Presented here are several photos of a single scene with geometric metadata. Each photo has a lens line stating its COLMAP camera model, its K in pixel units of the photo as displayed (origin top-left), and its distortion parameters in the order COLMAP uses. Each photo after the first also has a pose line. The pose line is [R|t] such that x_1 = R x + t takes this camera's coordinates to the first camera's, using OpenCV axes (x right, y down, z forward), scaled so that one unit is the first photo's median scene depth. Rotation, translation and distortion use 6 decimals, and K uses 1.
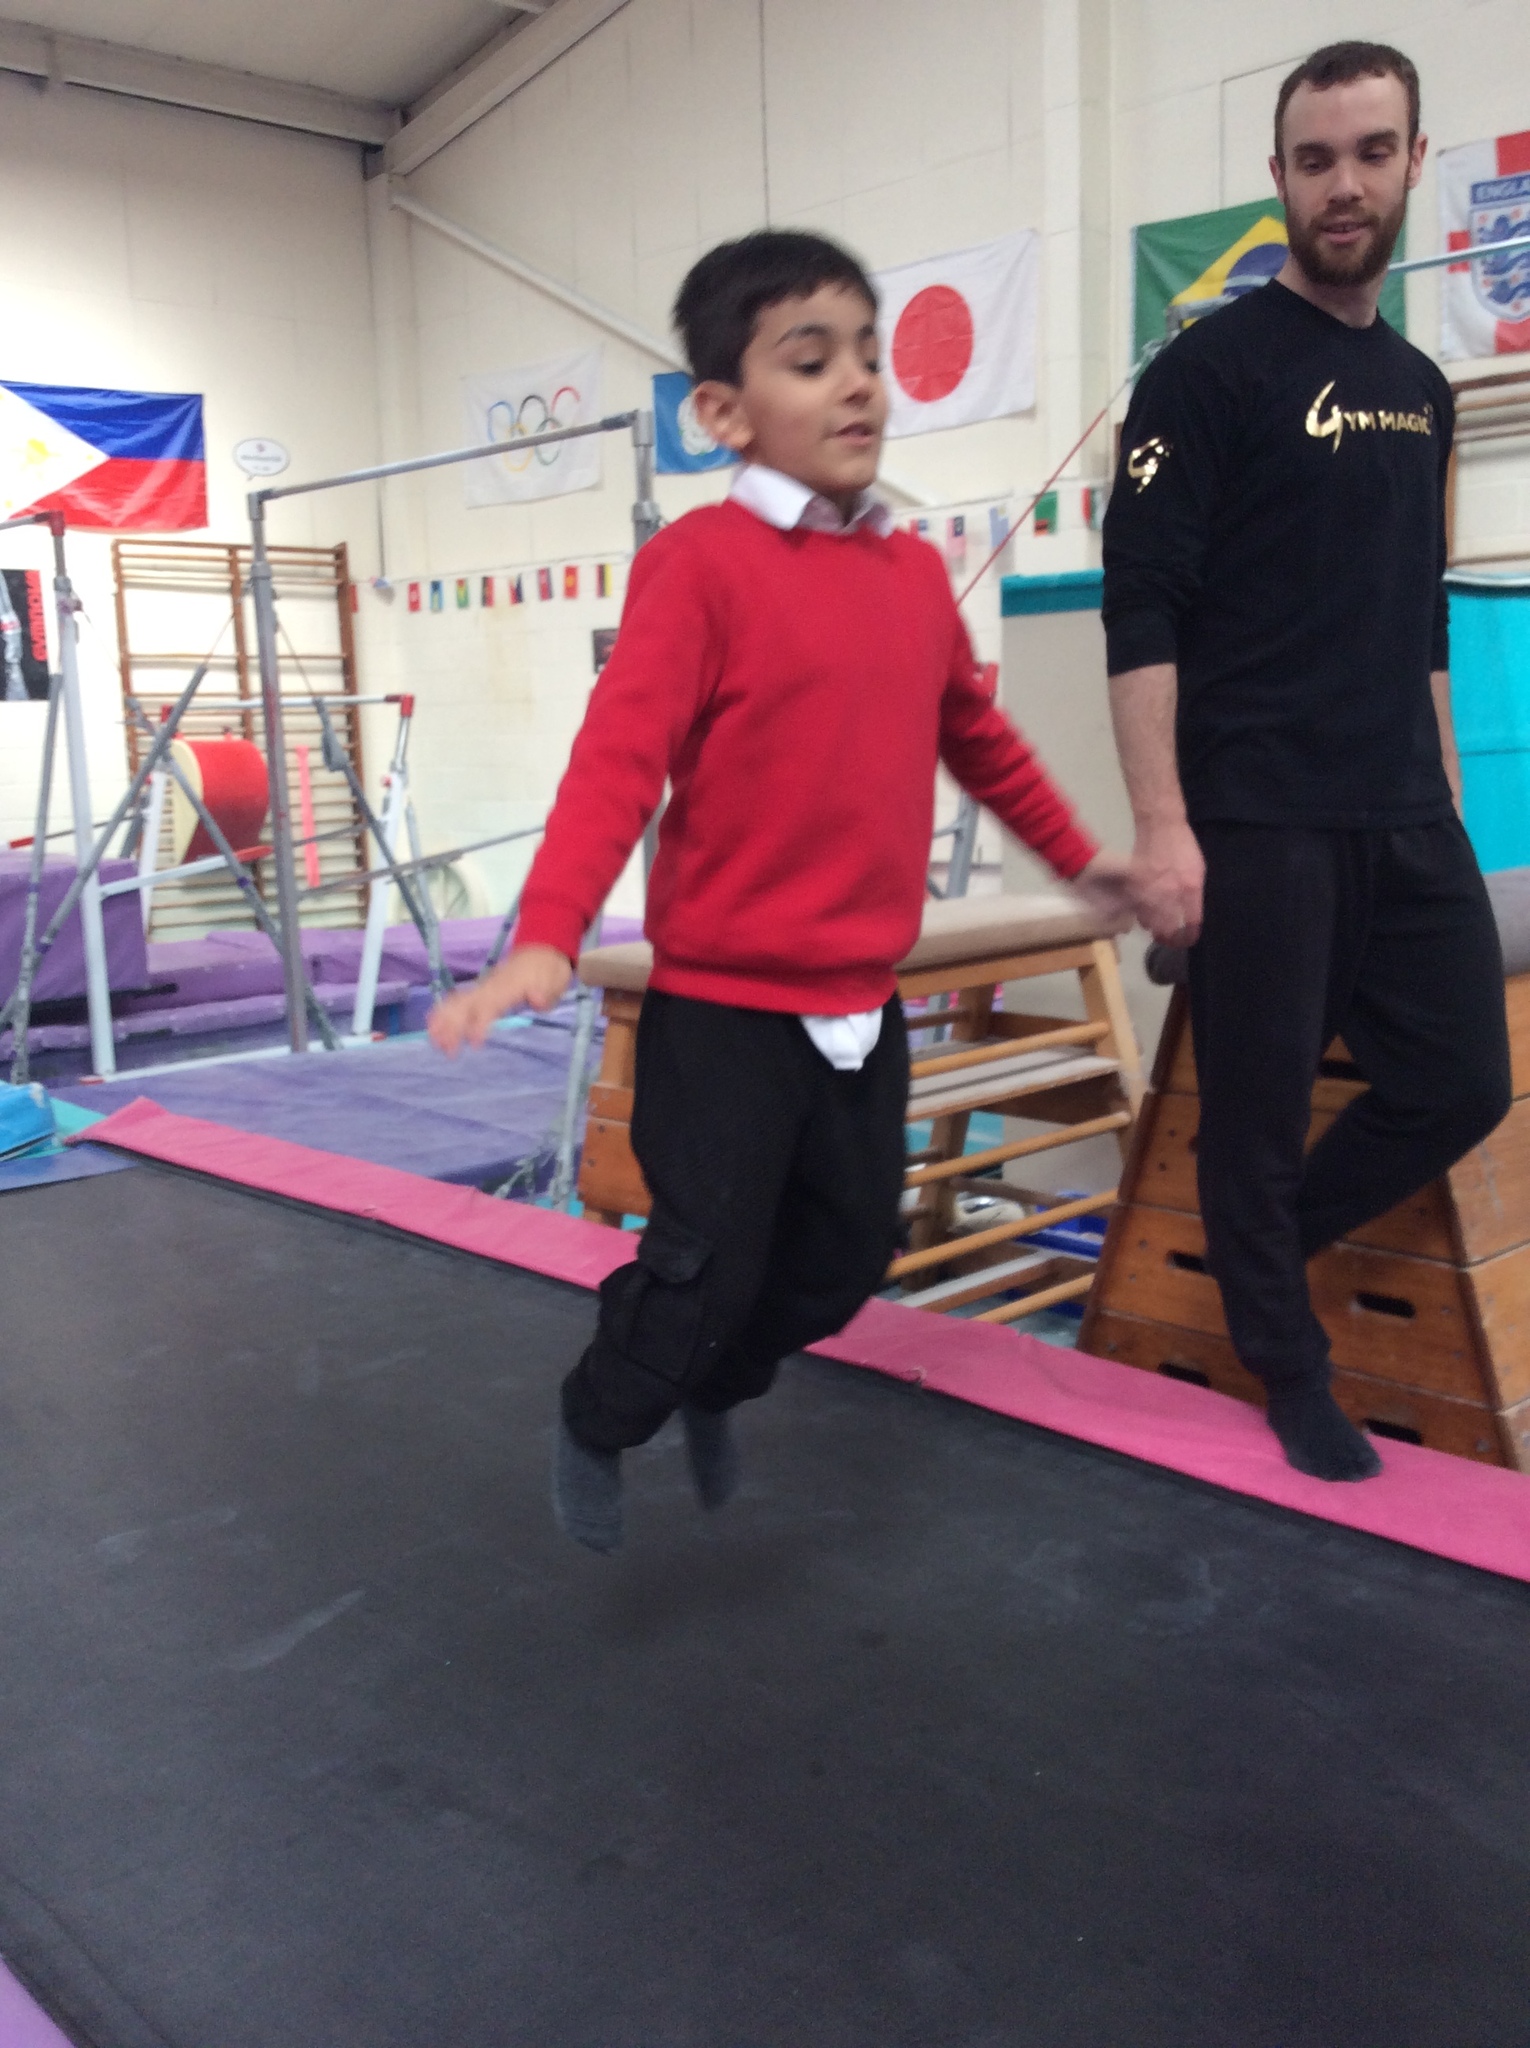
lens RADIAL K [[1881.3, 0, 843.6], [0, 1881.3, 1023.4], [0, 0, 1]] dist [0.147855, -0.238088]
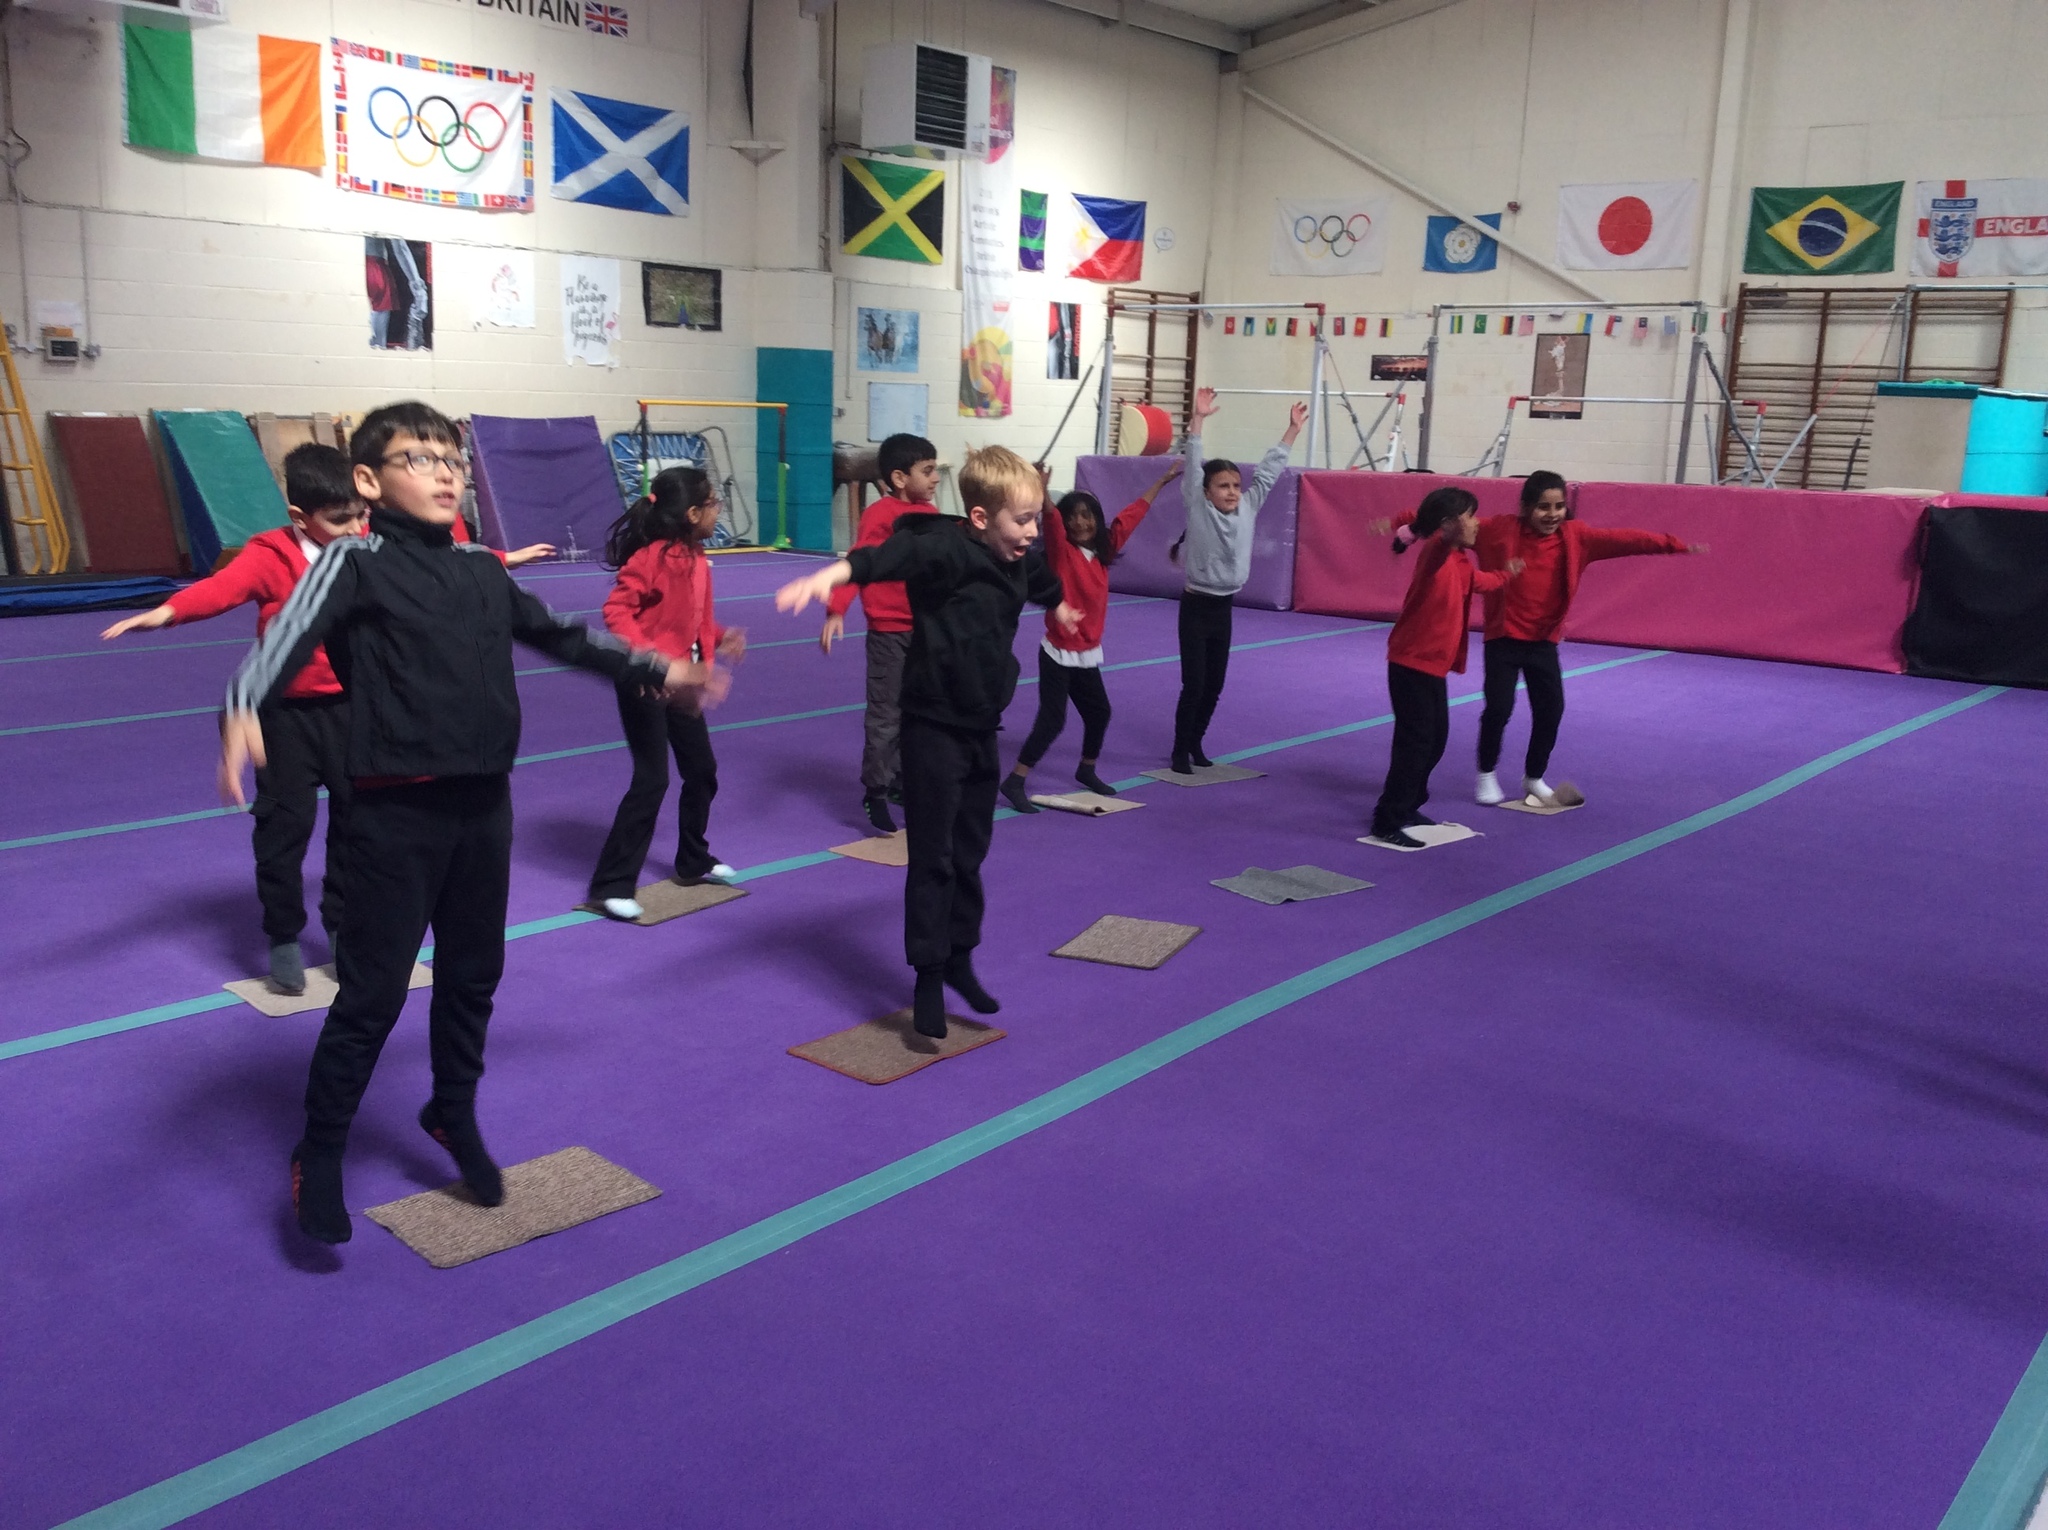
lens RADIAL K [[1944.7, 0, 1124.8], [0, 1944.7, 766.6], [0, 0, 1]] dist [0.148391, -0.279017]
pose [[0.984579, 0.034158, 0.171574, -0.634124], [-0.040431, 0.998630, 0.033203, 0.115875], [-0.170205, -0.039628, 0.984612, -0.733462]]
